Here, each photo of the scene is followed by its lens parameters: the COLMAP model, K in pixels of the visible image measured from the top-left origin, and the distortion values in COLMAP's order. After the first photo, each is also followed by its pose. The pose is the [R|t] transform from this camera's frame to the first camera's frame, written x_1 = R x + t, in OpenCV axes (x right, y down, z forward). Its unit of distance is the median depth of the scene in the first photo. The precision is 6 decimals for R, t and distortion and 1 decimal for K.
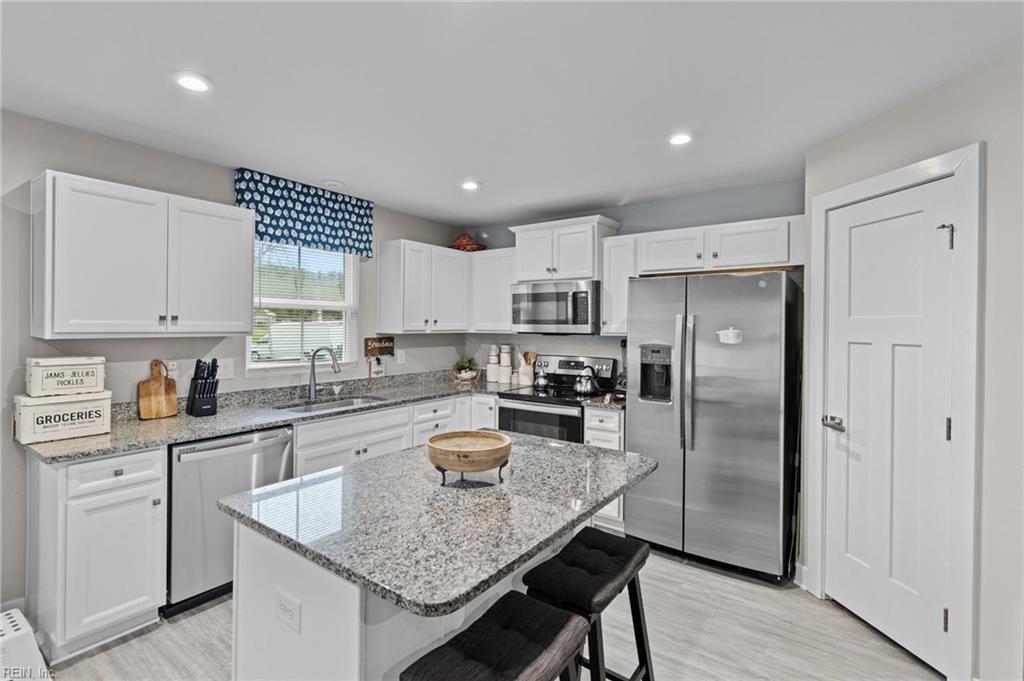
lens RADIAL K [[476.7, 0, 510.5], [0, 476.7, 330.6], [0, 0, 1]] dist [0.002334, 0.000879]
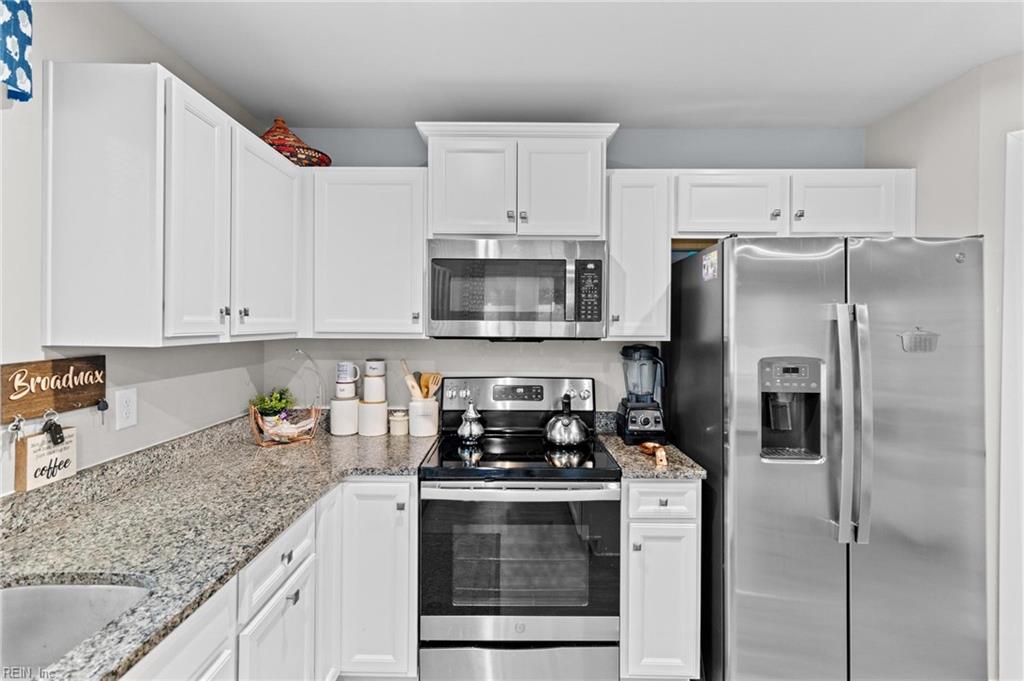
lens RADIAL K [[476.7, 0, 510.5], [0, 476.7, 330.6], [0, 0, 1]] dist [0.002334, 0.000879]
pose [[0.812553, -0.008248, 0.582830, -0.230938], [0.005765, 0.999965, 0.006115, -0.005986], [-0.582859, -0.001608, 0.812571, 0.601110]]
